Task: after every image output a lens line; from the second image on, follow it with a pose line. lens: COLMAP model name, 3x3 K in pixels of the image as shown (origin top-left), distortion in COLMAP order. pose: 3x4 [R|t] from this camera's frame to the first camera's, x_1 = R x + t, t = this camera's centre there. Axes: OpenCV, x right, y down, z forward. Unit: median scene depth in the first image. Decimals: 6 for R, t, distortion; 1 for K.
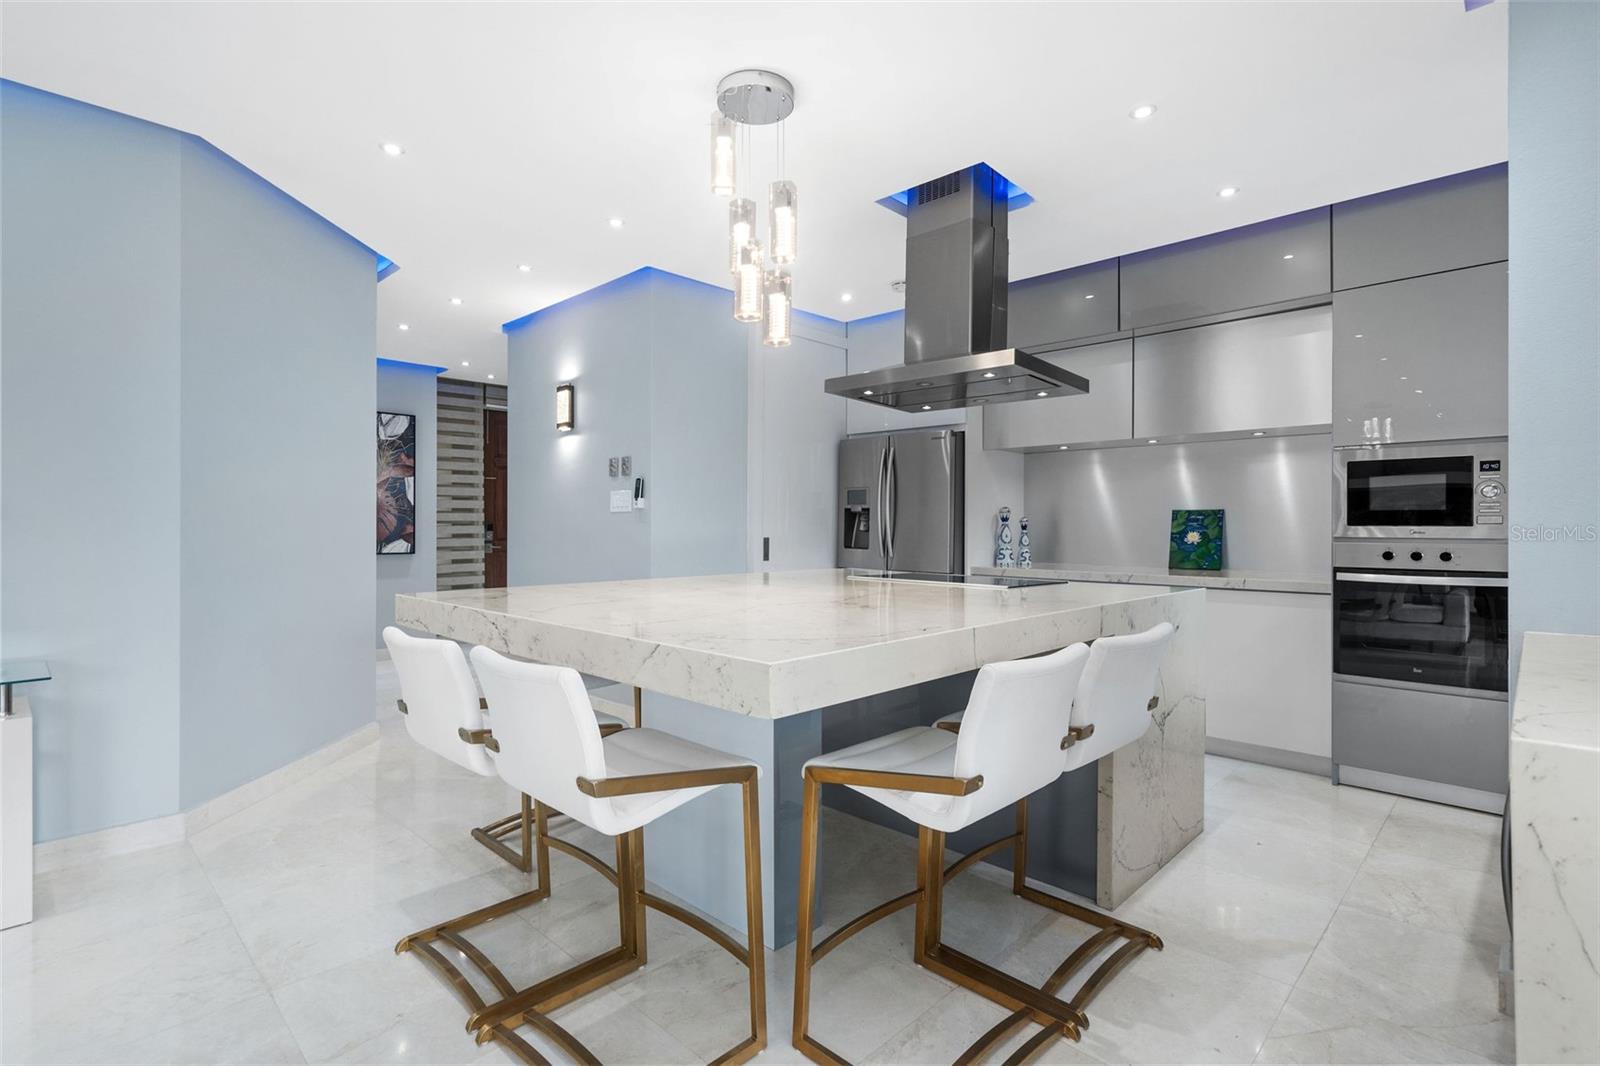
lens RADIAL K [[772.9, 0, 792.6], [0, 772.9, 525.5], [0, 0, 1]] dist [-0.000051, 0.000144]
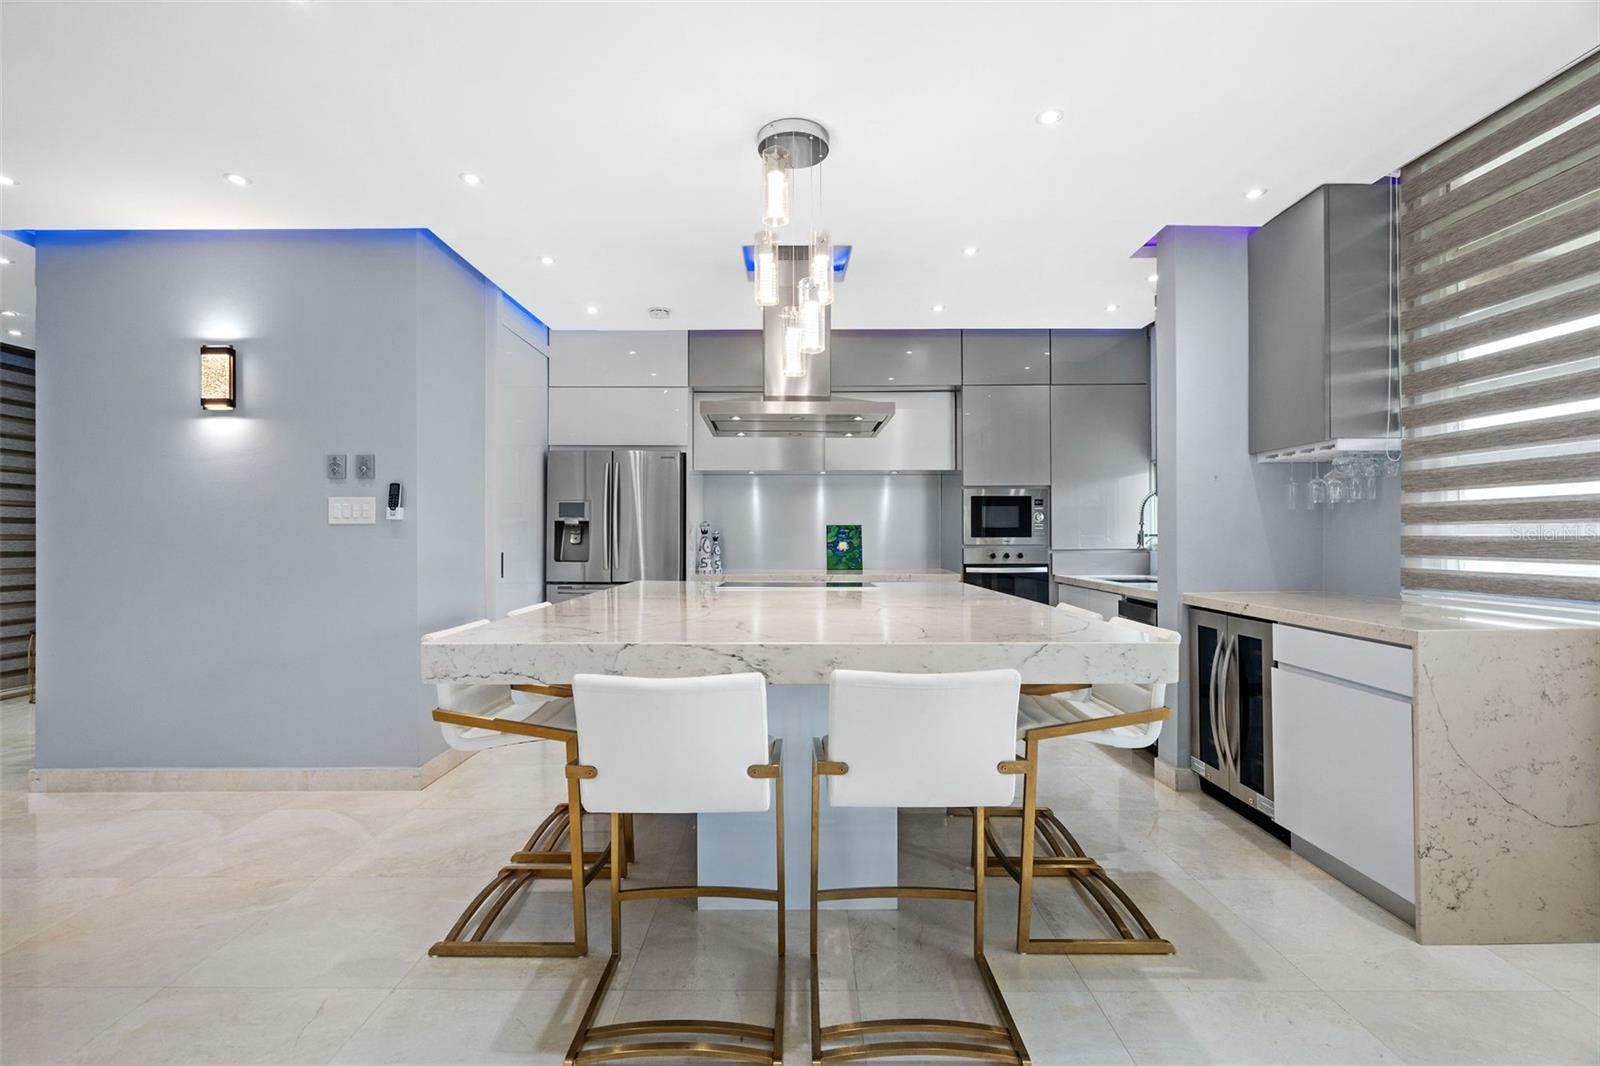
lens RADIAL K [[723.3, 0, 800.0], [0, 723.3, 533.0], [0, 0, 1]] dist [-0.000869, 0.000291]
pose [[0.714447, -0.001875, 0.699687, -0.415893], [0.003096, 0.999995, -0.000482, -0.006672], [-0.699682, 0.002510, 0.714450, 0.155058]]
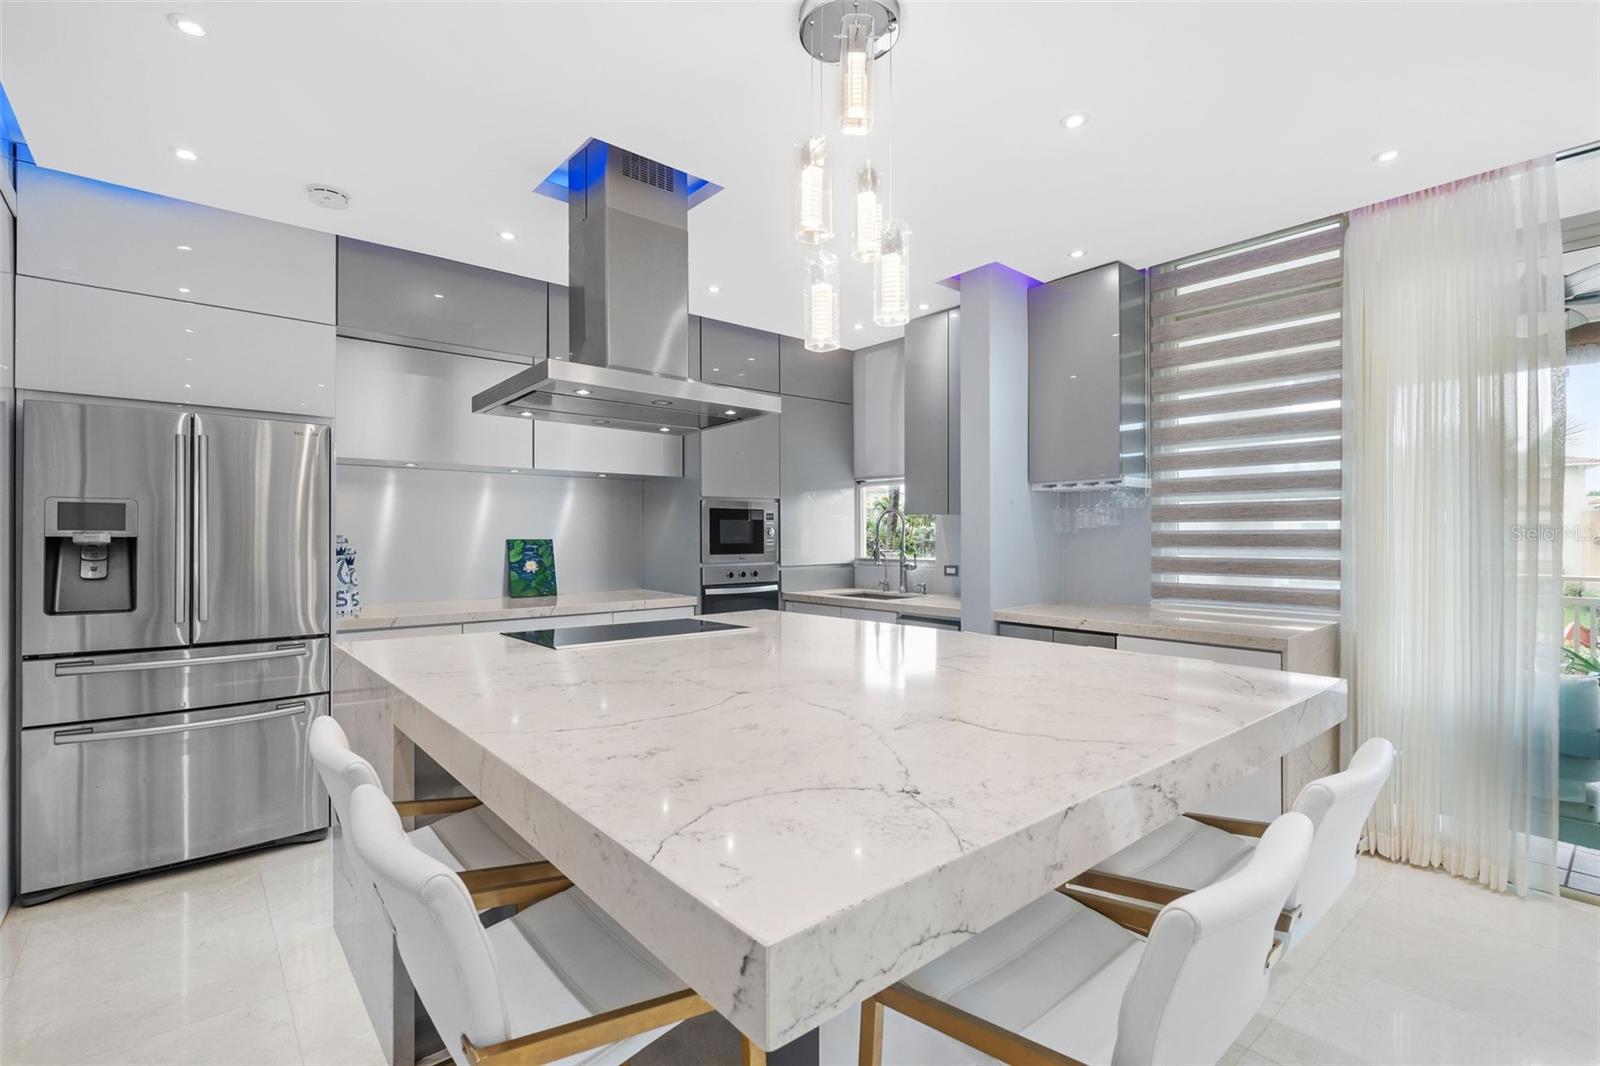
lens RADIAL K [[731.7, 0, 799.4], [0, 731.7, 538.4], [0, 0, 1]] dist [-0.000524, 0.000103]
pose [[0.090034, -0.006396, 0.995918, -0.430775], [0.000261, 0.999979, 0.006399, -0.028251], [-0.995939, -0.000316, 0.090033, 0.554285]]
